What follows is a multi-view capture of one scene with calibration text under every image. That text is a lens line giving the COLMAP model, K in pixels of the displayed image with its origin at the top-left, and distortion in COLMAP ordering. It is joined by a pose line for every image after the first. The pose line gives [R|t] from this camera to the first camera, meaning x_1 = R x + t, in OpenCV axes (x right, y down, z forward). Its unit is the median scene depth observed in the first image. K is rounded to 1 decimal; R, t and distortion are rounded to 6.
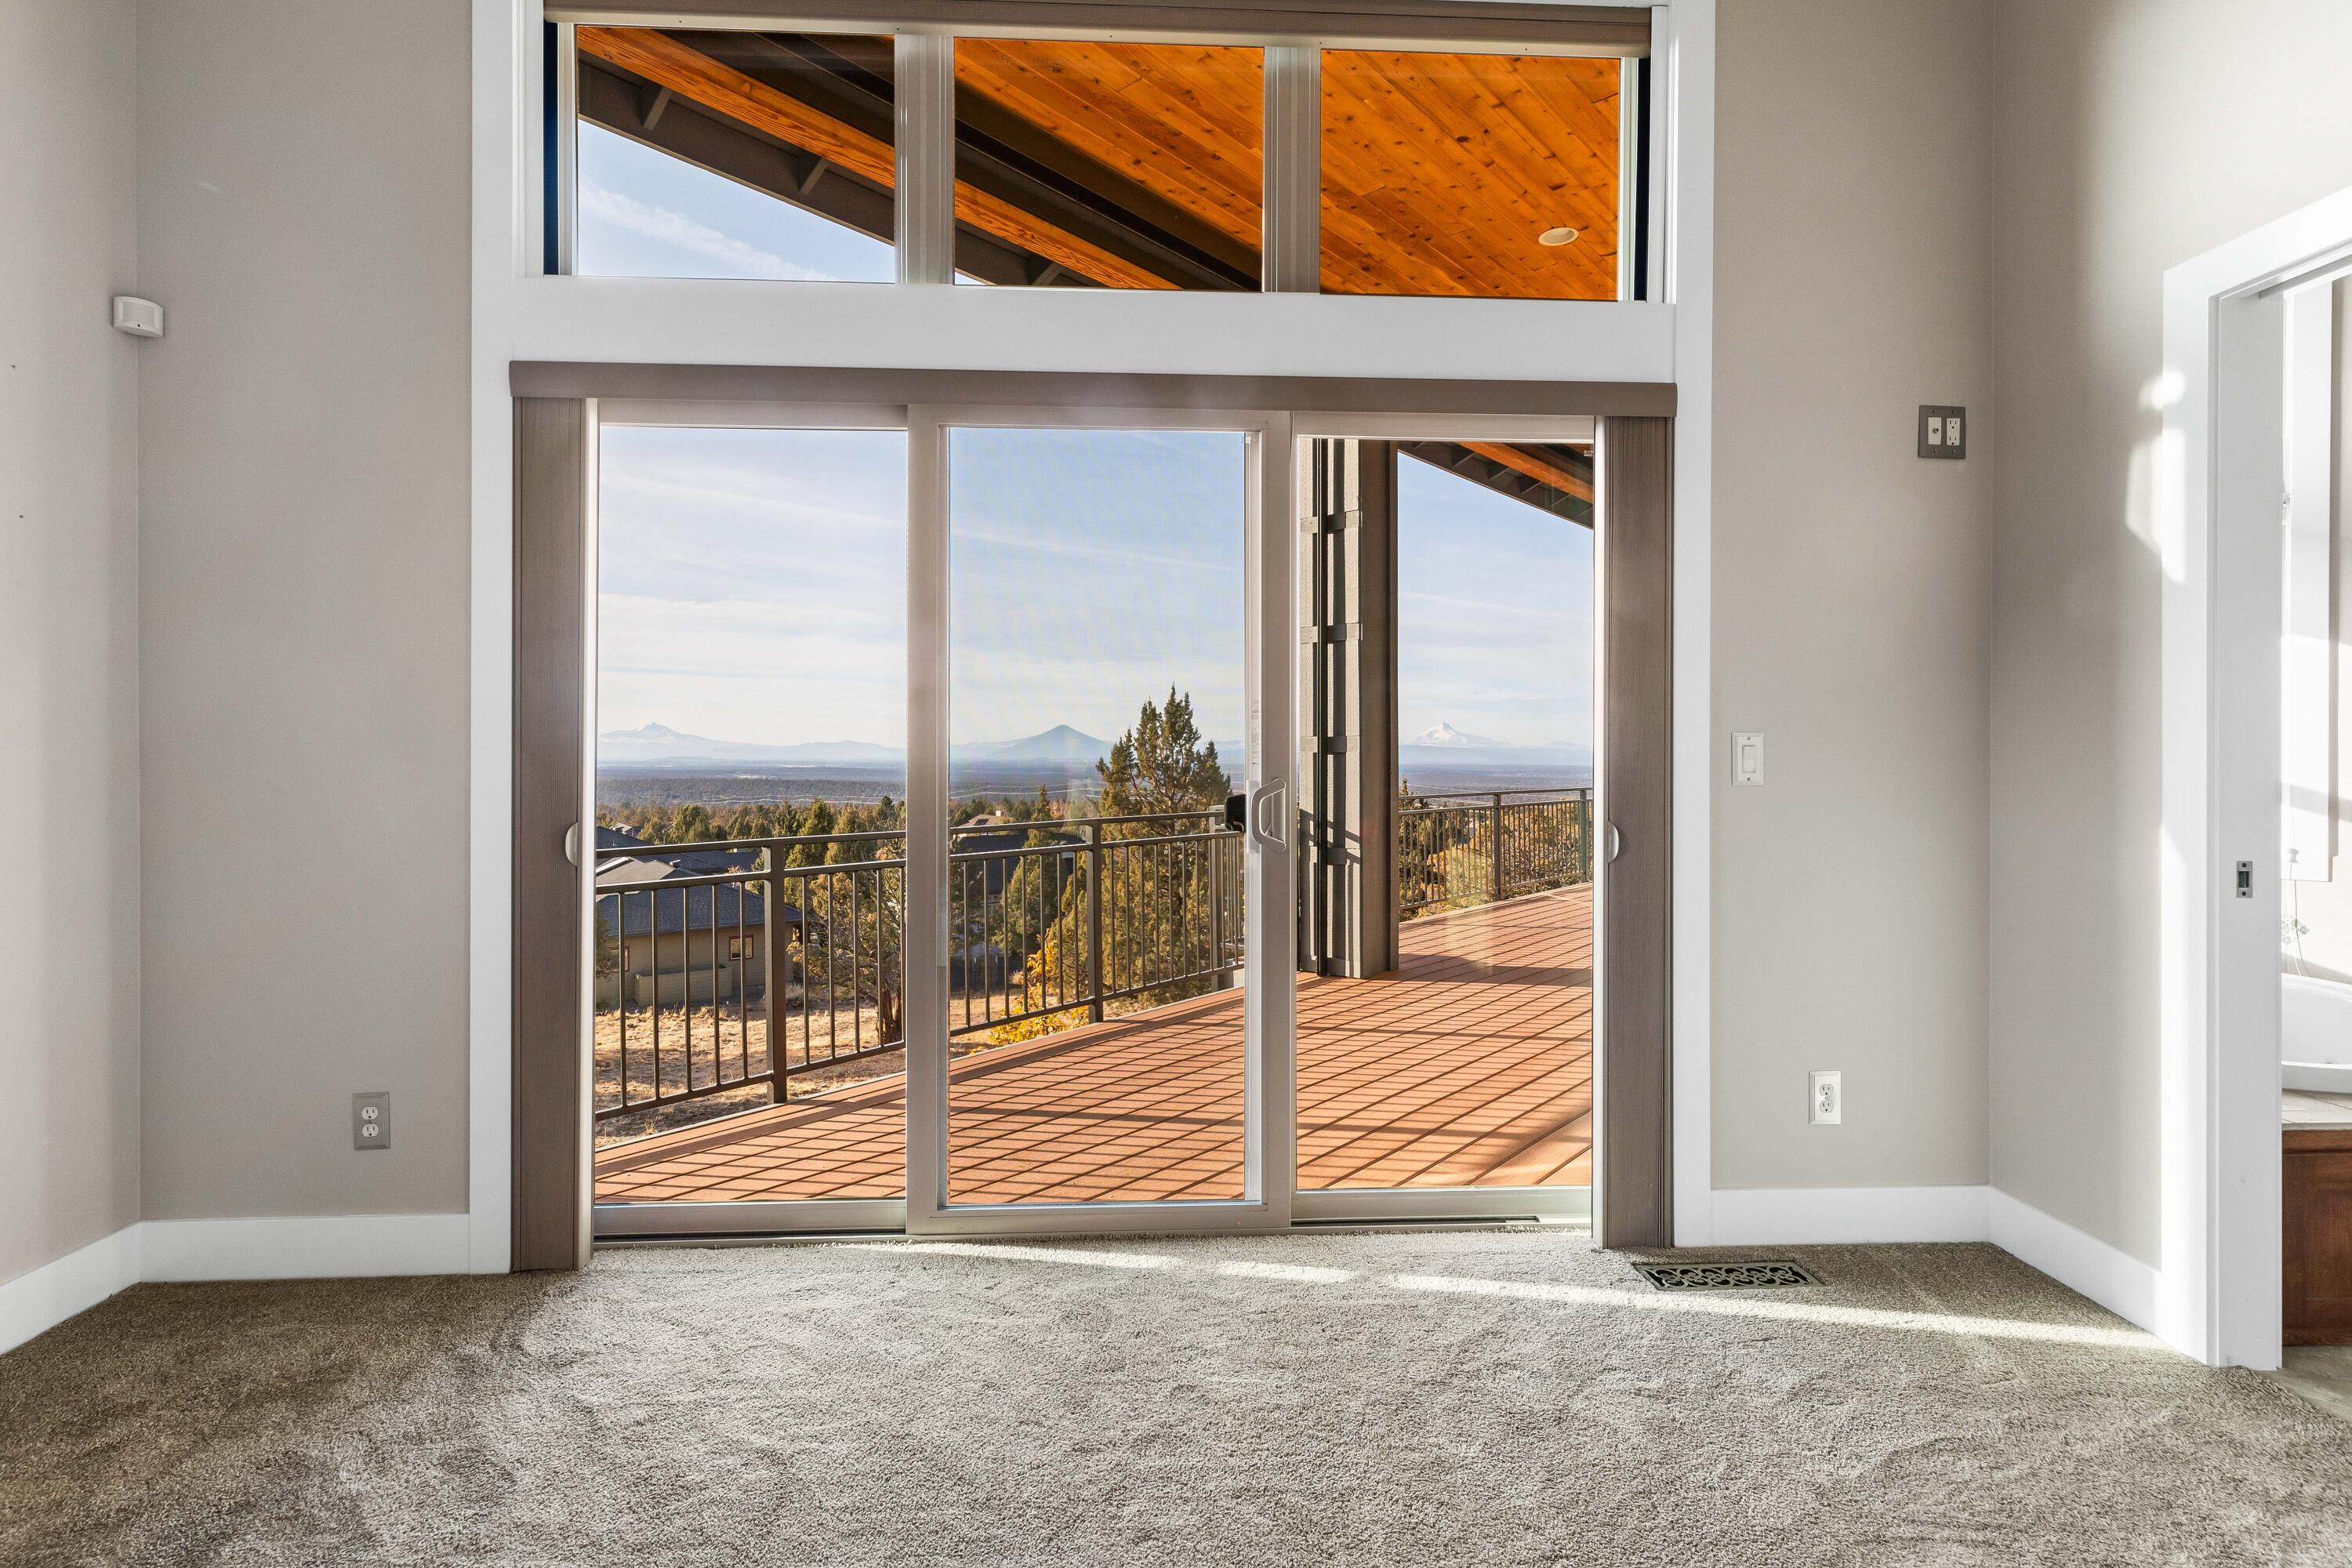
lens RADIAL K [[1091.2, 0, 1163.0], [0, 1091.2, 753.2], [0, 0, 1]] dist [0.008588, -0.000409]
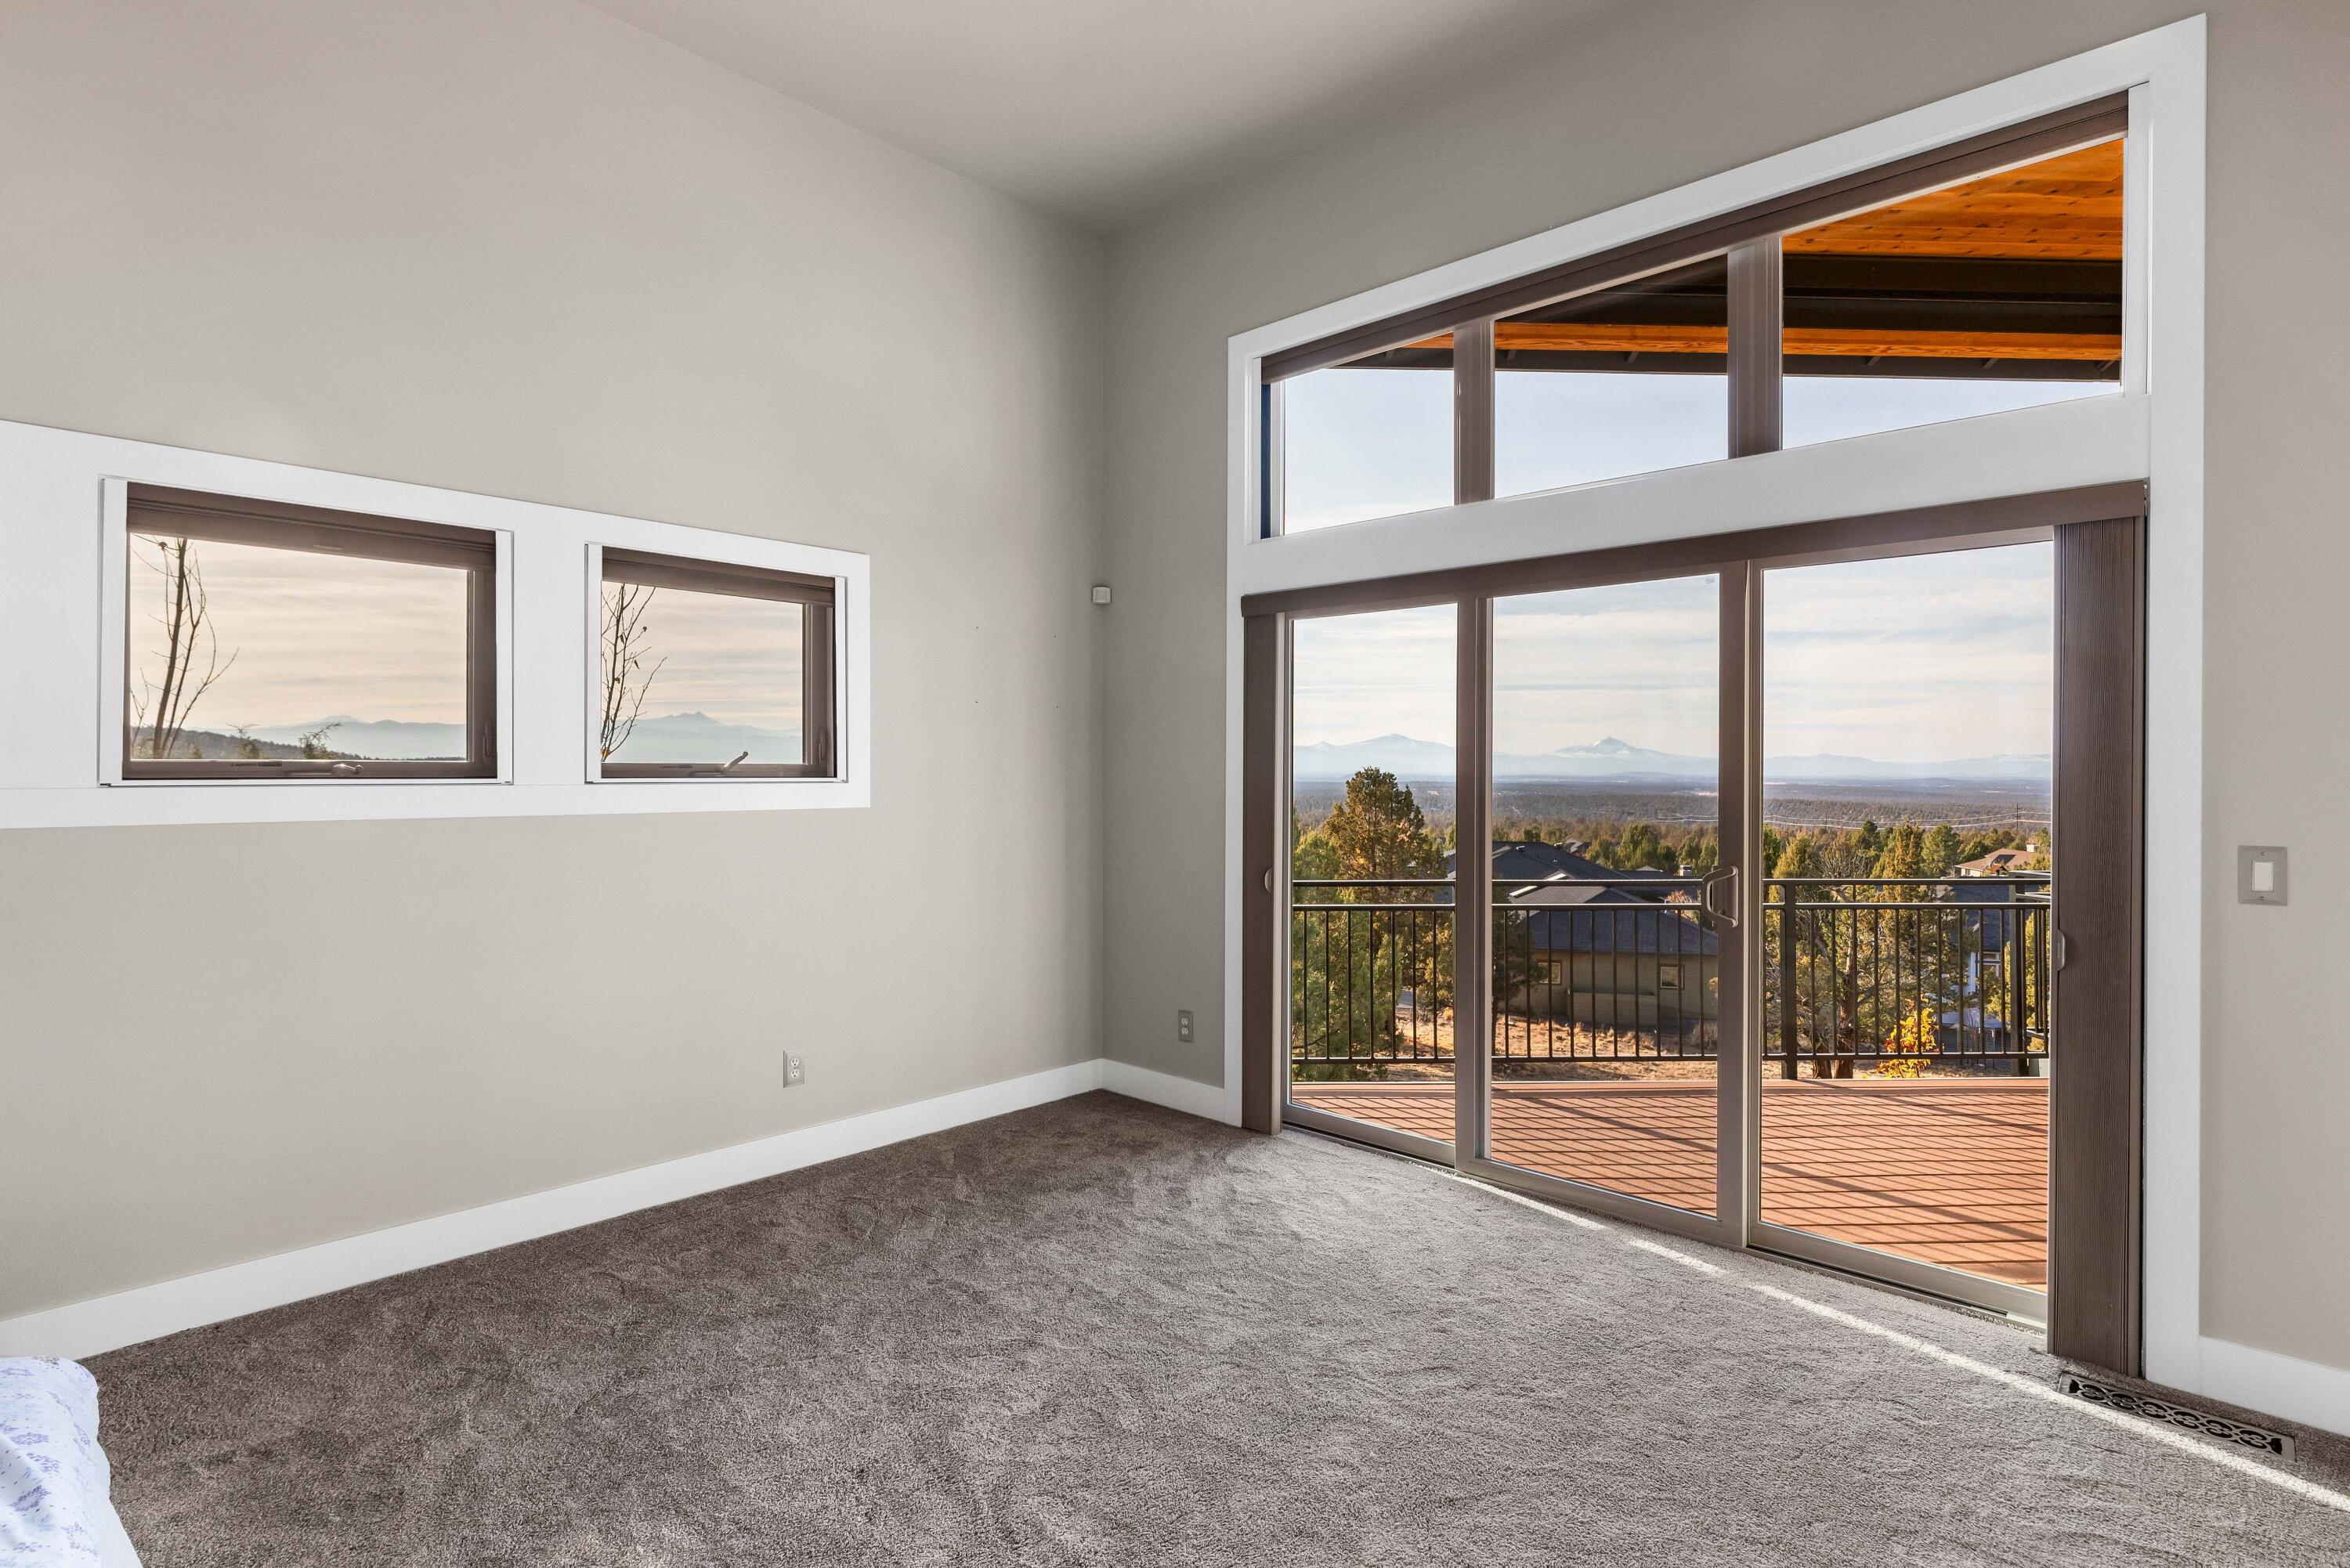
lens RADIAL K [[1148.8, 0, 1166.3], [0, 1148.8, 758.4], [0, 0, 1]] dist [0.000499, 0.000139]
pose [[0.692188, -0.006907, -0.721684, 0.599146], [0.000834, 0.999961, -0.008770, -0.084960], [0.721717, 0.005468, 0.692167, -0.319470]]
